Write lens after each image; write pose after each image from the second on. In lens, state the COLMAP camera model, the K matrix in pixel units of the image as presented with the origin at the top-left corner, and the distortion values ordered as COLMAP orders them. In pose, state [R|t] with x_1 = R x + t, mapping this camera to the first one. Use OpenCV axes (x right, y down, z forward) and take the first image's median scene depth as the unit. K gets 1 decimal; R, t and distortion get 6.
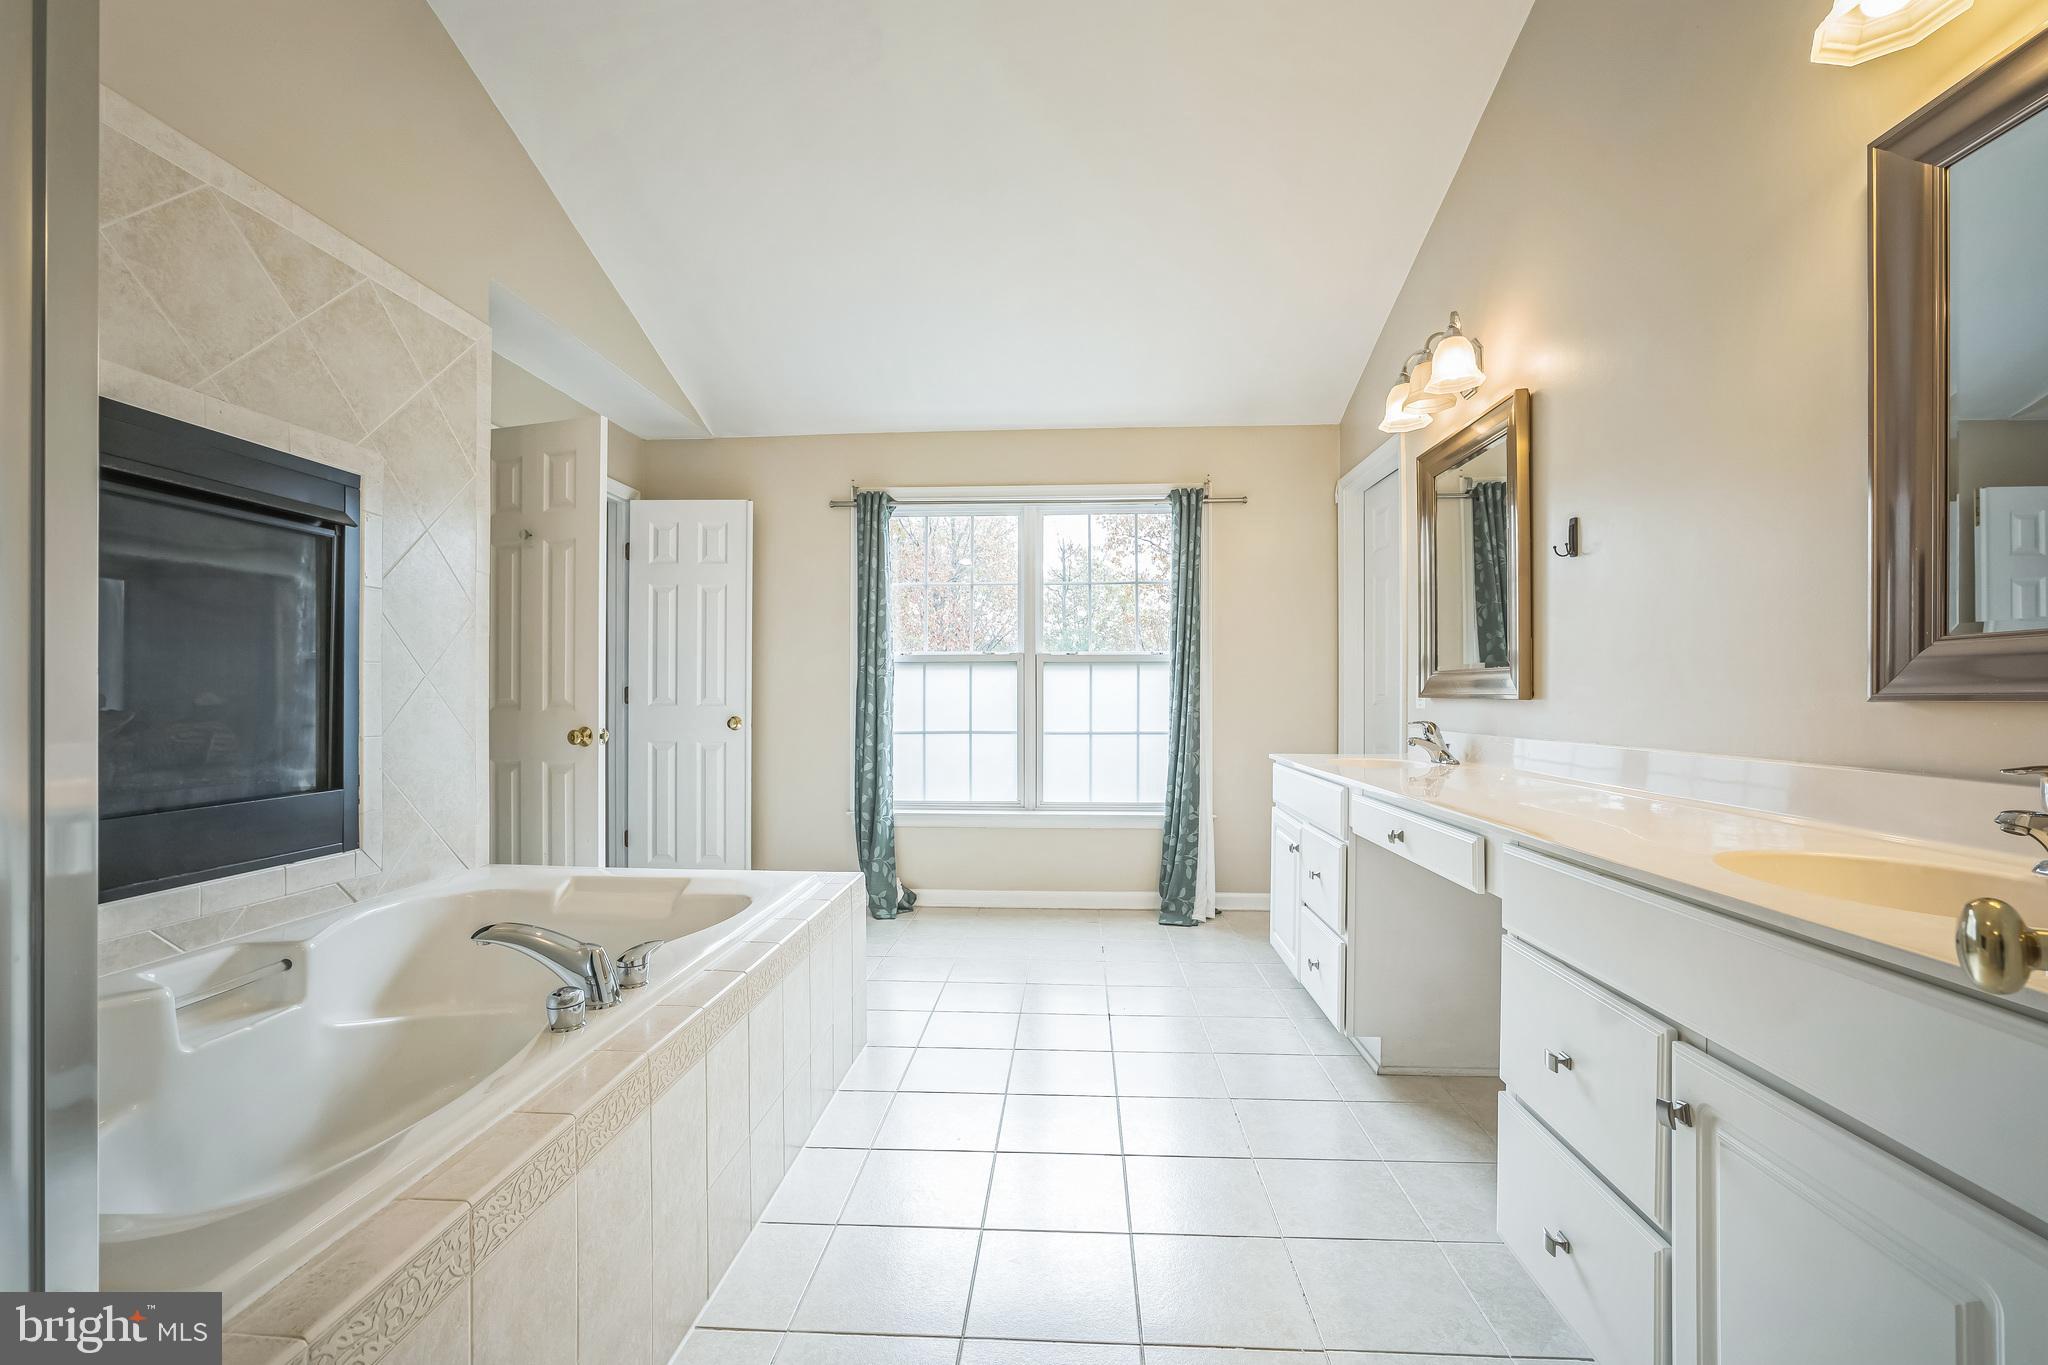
lens RADIAL K [[881.0, 0, 1026.1], [0, 881.0, 693.6], [0, 0, 1]] dist [-0.021539, 0.005726]
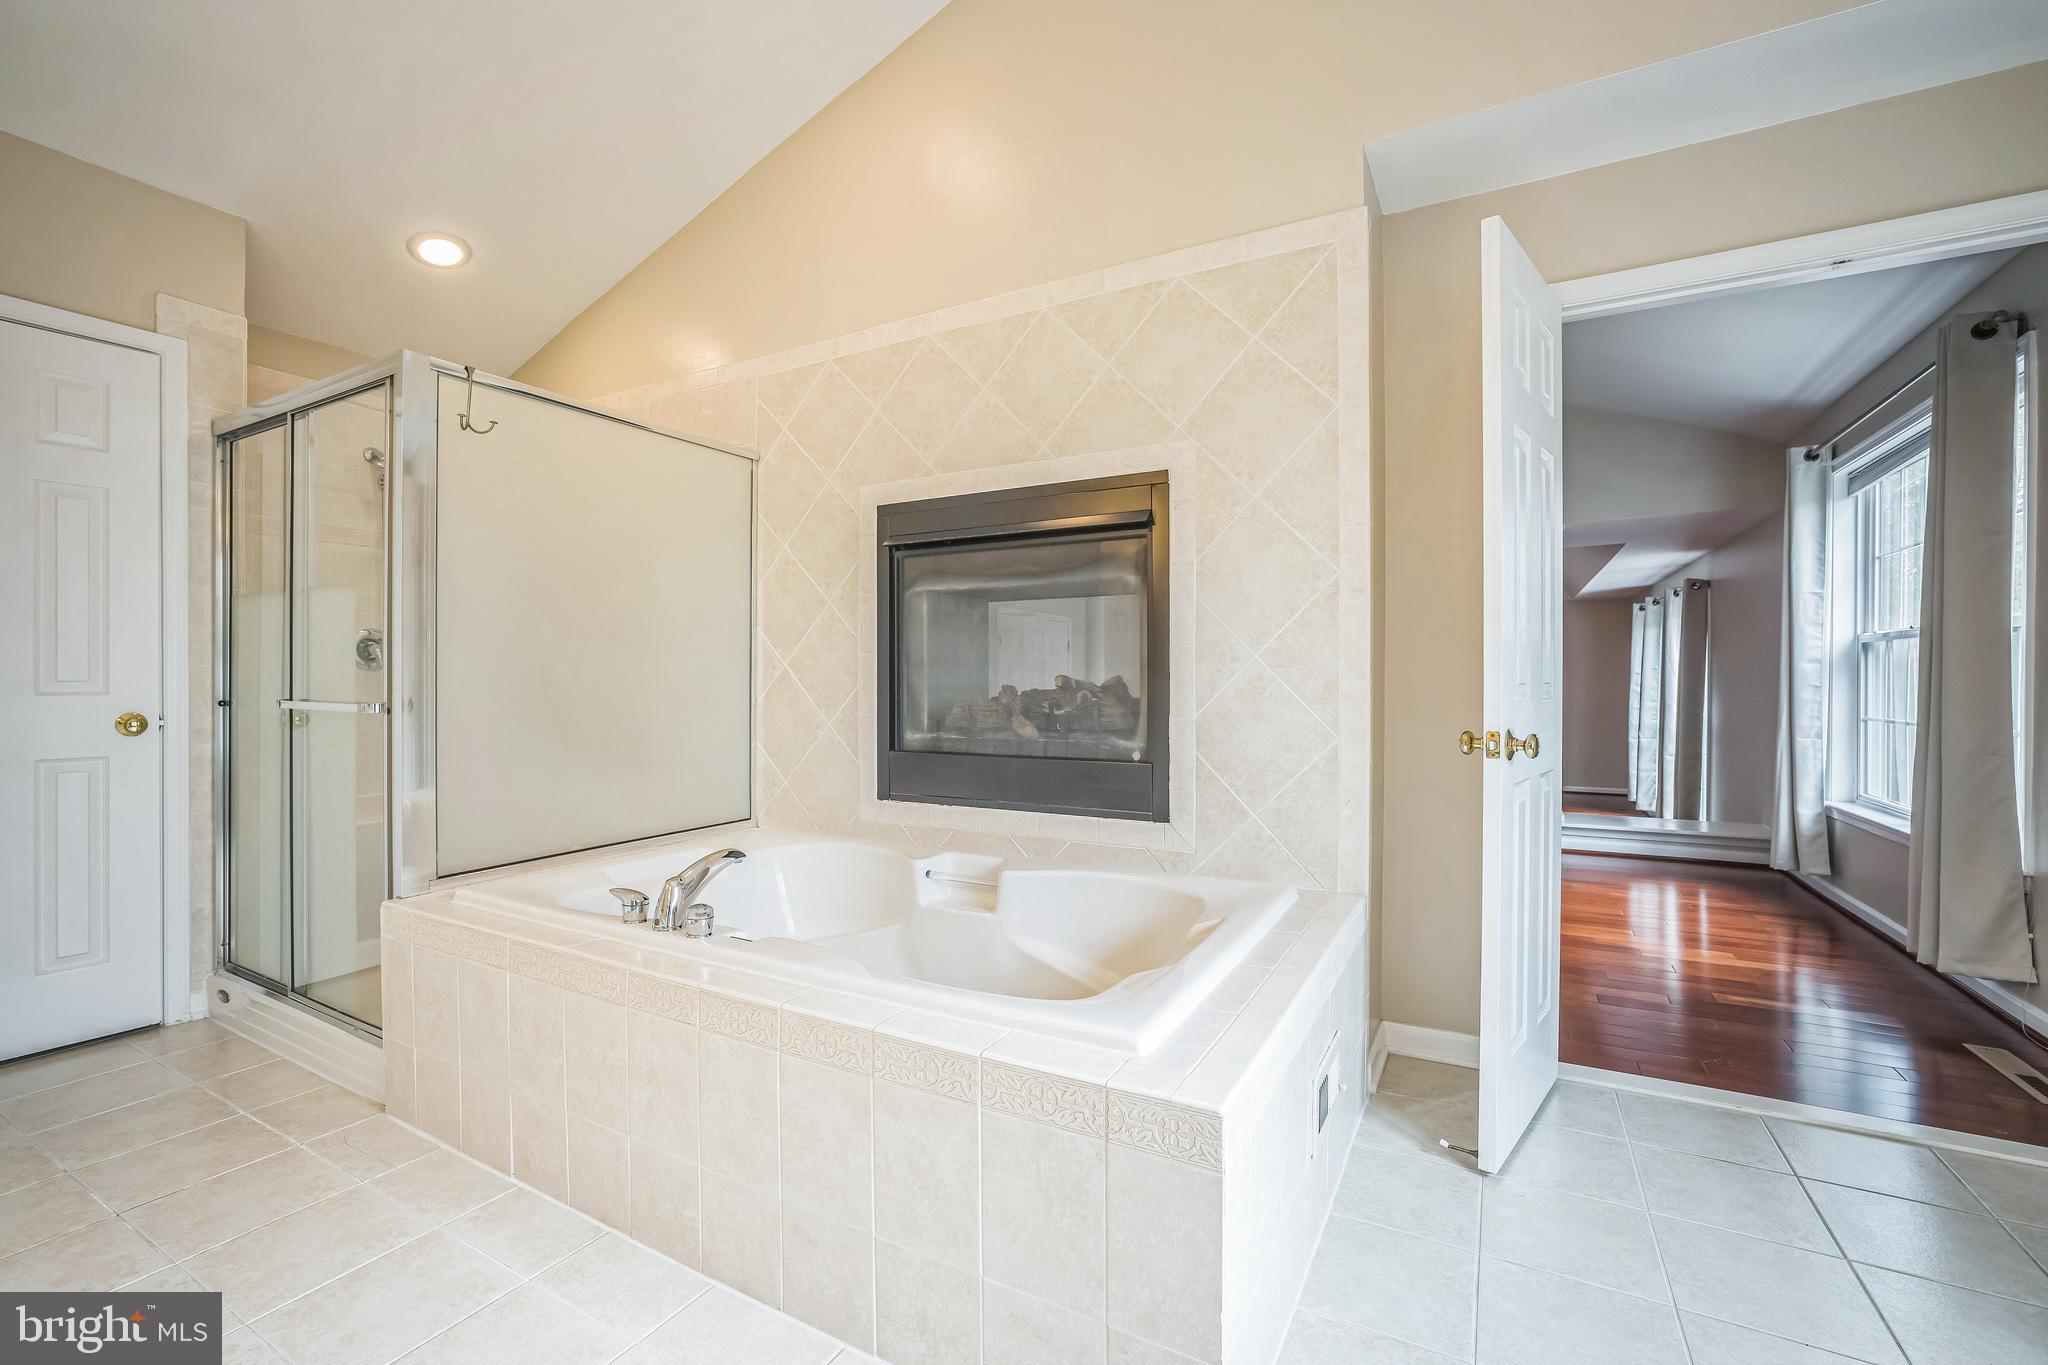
lens RADIAL K [[881.0, 0, 1019.3], [0, 881.0, 688.2], [0, 0, 1]] dist [-0.021539, 0.005726]
pose [[-0.432098, -0.005023, -0.901812, 0.278046], [-0.003751, 0.999986, -0.003772, 0.019583], [0.901819, 0.001753, -0.432111, 1.323406]]
